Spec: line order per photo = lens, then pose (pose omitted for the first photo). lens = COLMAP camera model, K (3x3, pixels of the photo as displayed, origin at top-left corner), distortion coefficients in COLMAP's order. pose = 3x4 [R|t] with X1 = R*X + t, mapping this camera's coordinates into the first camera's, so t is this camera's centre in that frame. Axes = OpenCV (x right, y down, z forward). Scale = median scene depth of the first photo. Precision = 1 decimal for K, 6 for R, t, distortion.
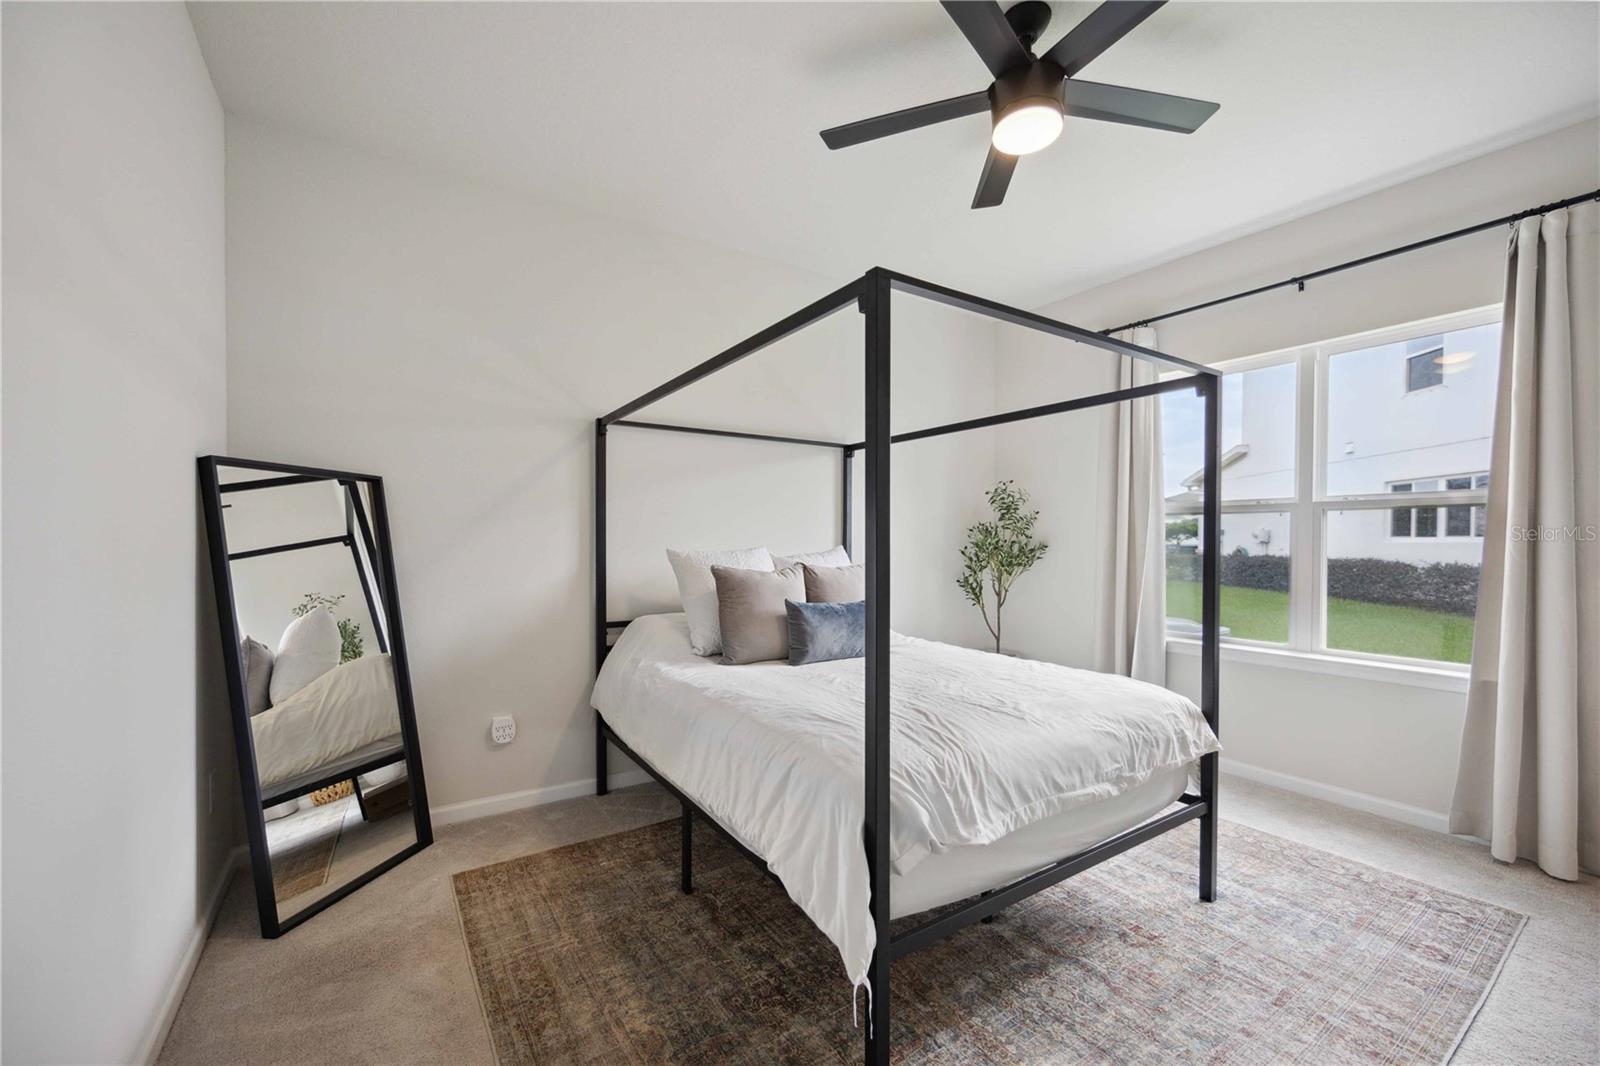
lens RADIAL K [[645.4, 0, 801.7], [0, 645.4, 543.0], [0, 0, 1]] dist [-0.001762, -0.000249]
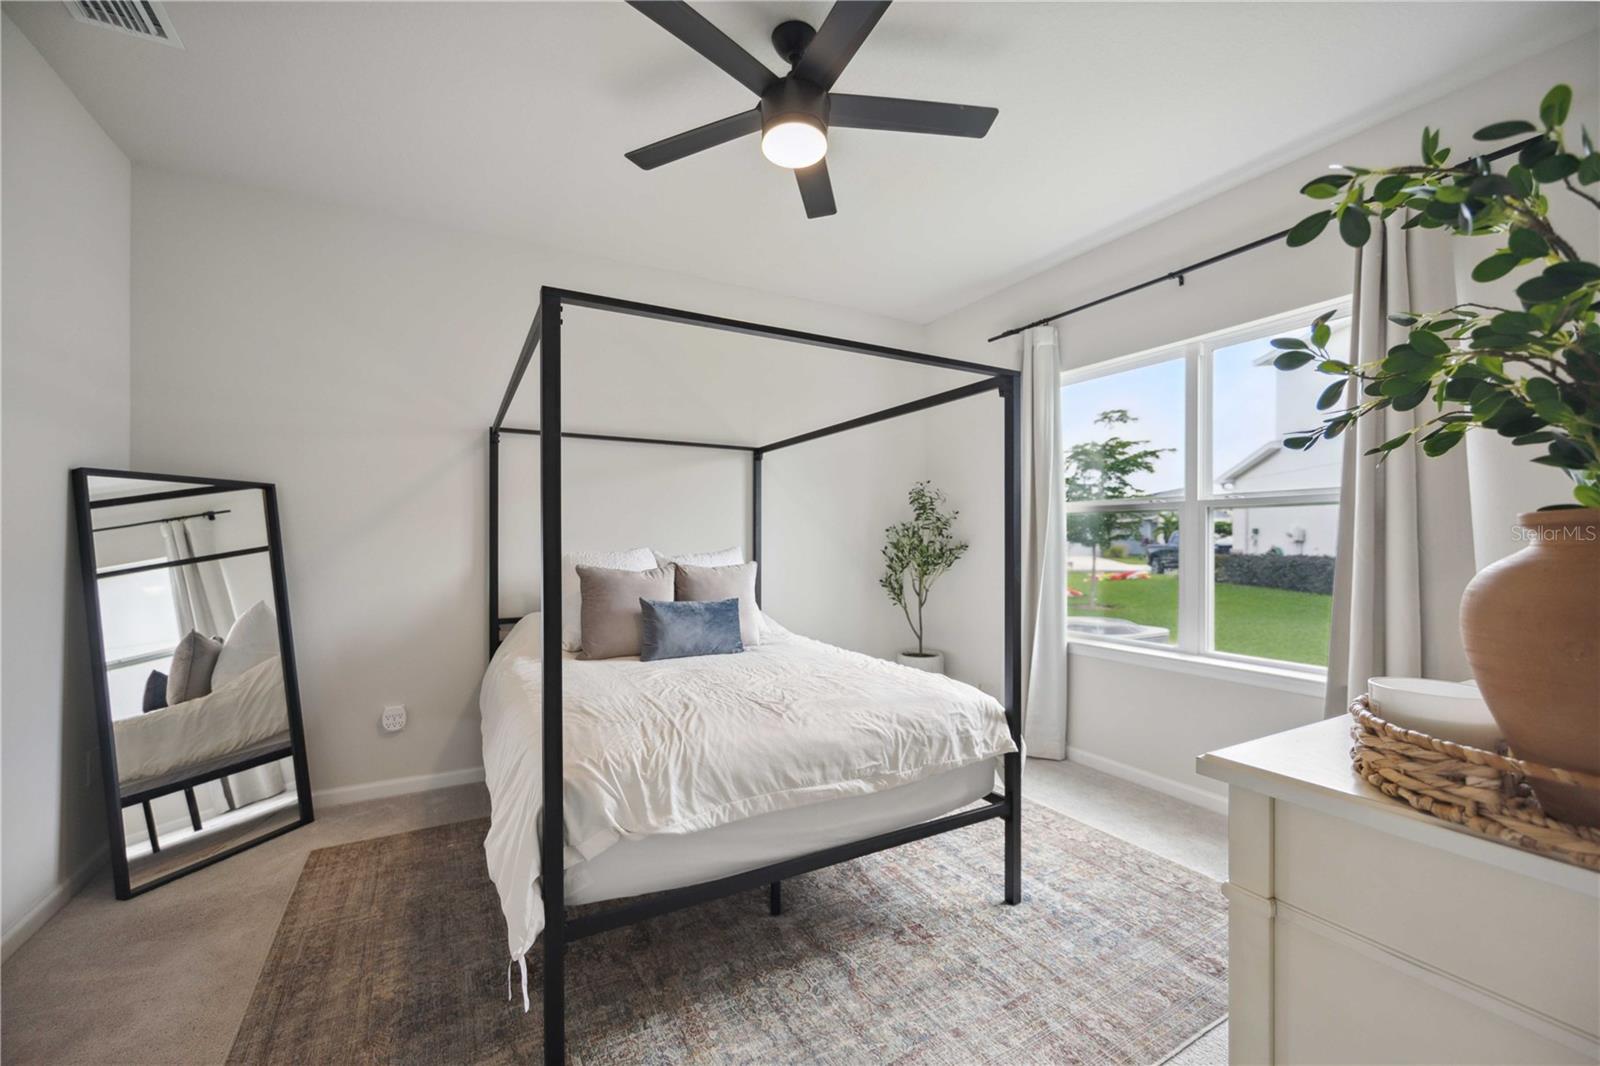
lens RADIAL K [[637.1, 0, 797.8], [0, 637.1, 535.2], [0, 0, 1]] dist [-0.002221, -0.000190]
pose [[0.996938, -0.003244, -0.078123, 0.409036], [0.002292, 0.999922, -0.012268, -0.000695], [0.078157, 0.012051, 0.996868, -0.010300]]
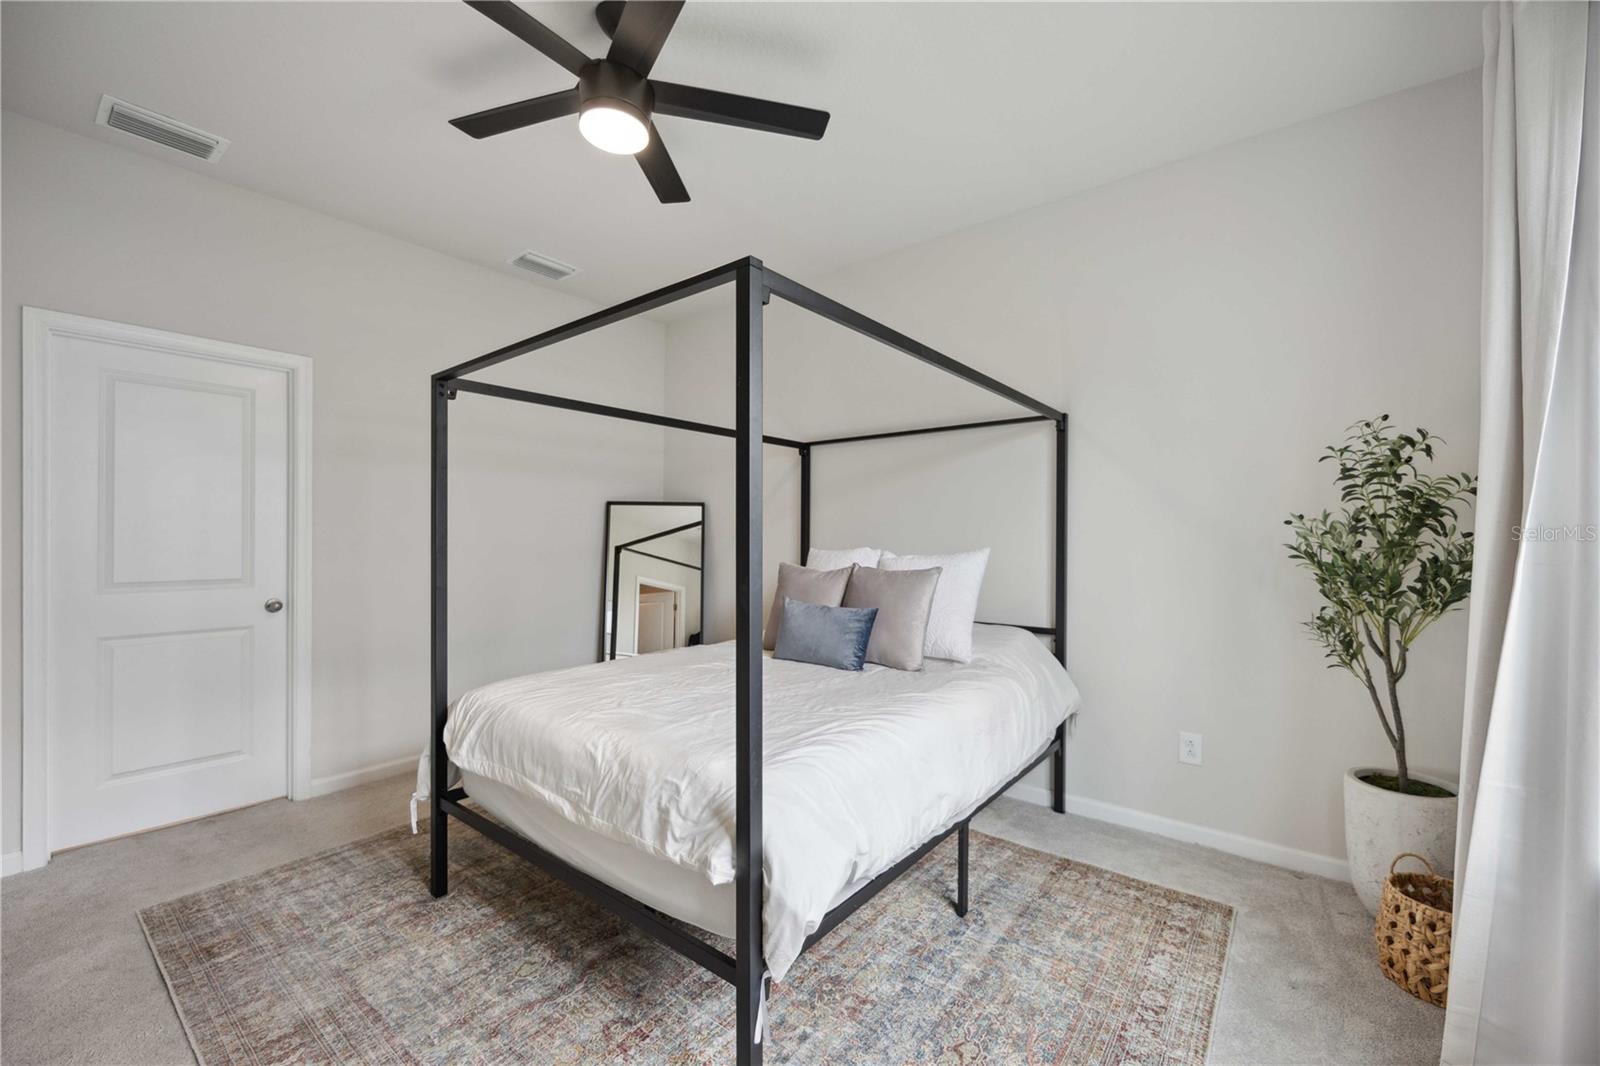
lens RADIAL K [[637.1, 0, 797.8], [0, 637.1, 535.2], [0, 0, 1]] dist [-0.002221, -0.000190]
pose [[0.309835, -0.014189, -0.950684, 1.304404], [-0.005085, 0.999850, -0.016580, 0.002168], [0.950777, 0.009971, 0.309717, 0.922497]]
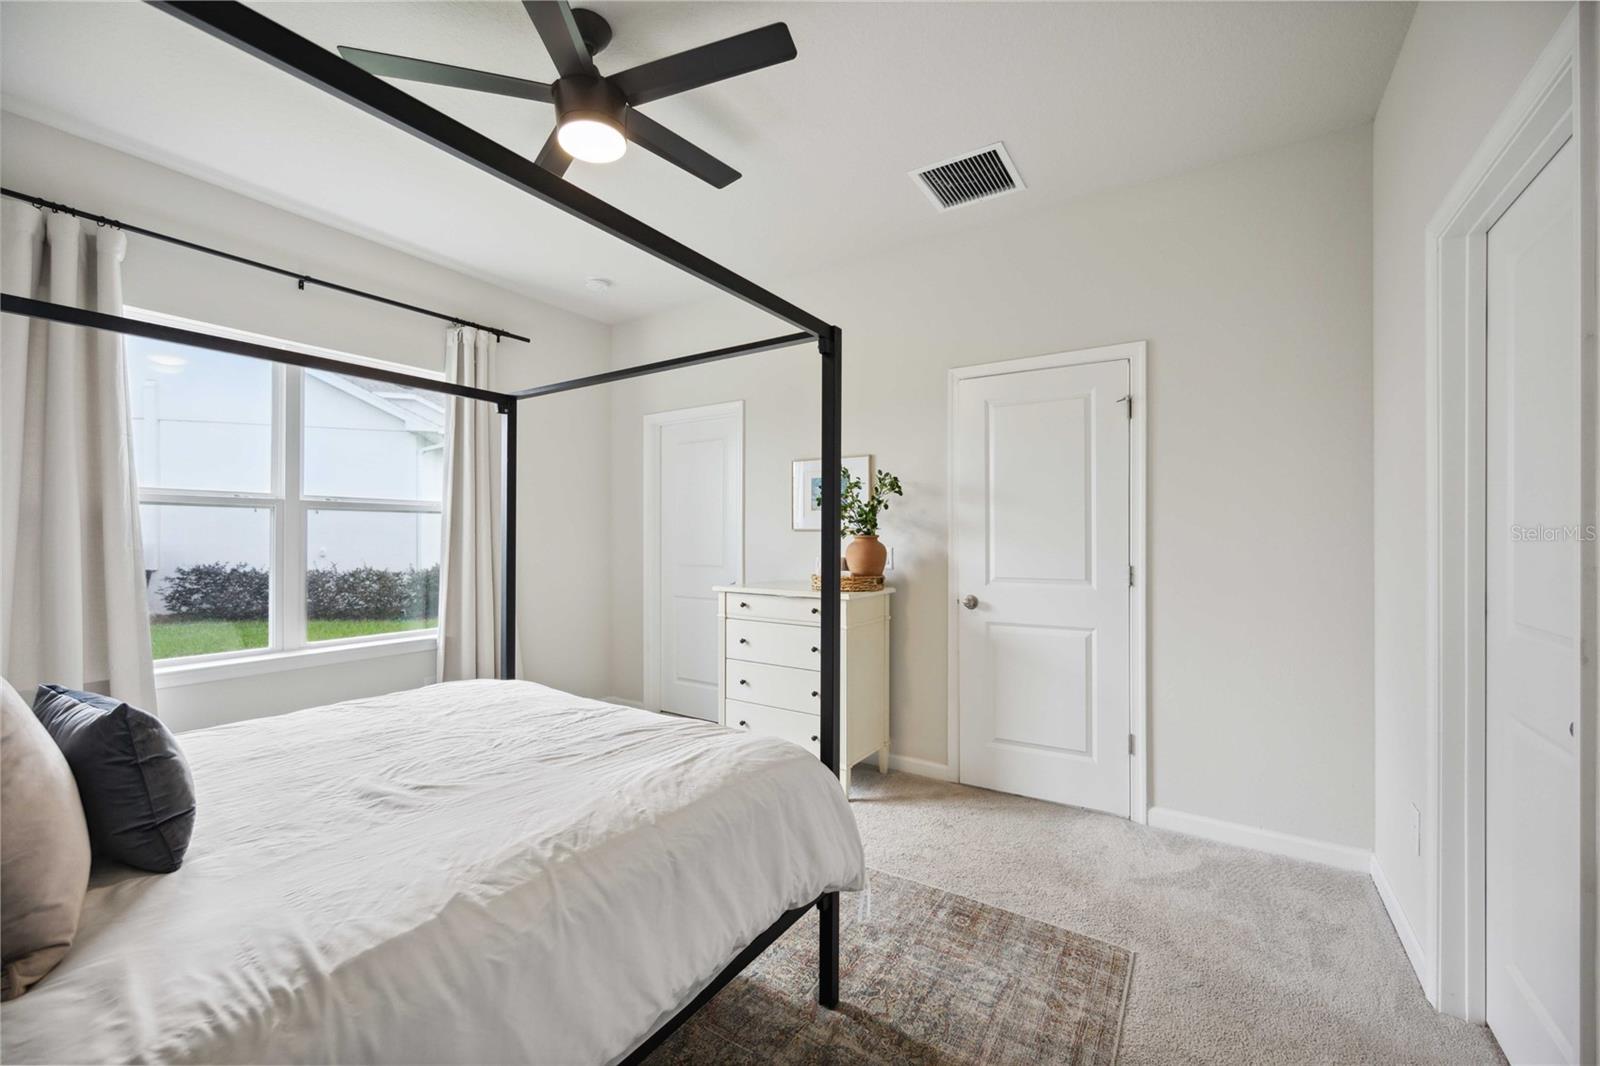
lens RADIAL K [[637.1, 0, 797.8], [0, 637.1, 535.2], [0, 0, 1]] dist [-0.002221, -0.000190]
pose [[-0.395260, -0.001685, 0.918568, -0.677119], [-0.000293, 0.999998, 0.001708, -0.016520], [-0.918569, 0.000406, -0.395260, 1.050762]]
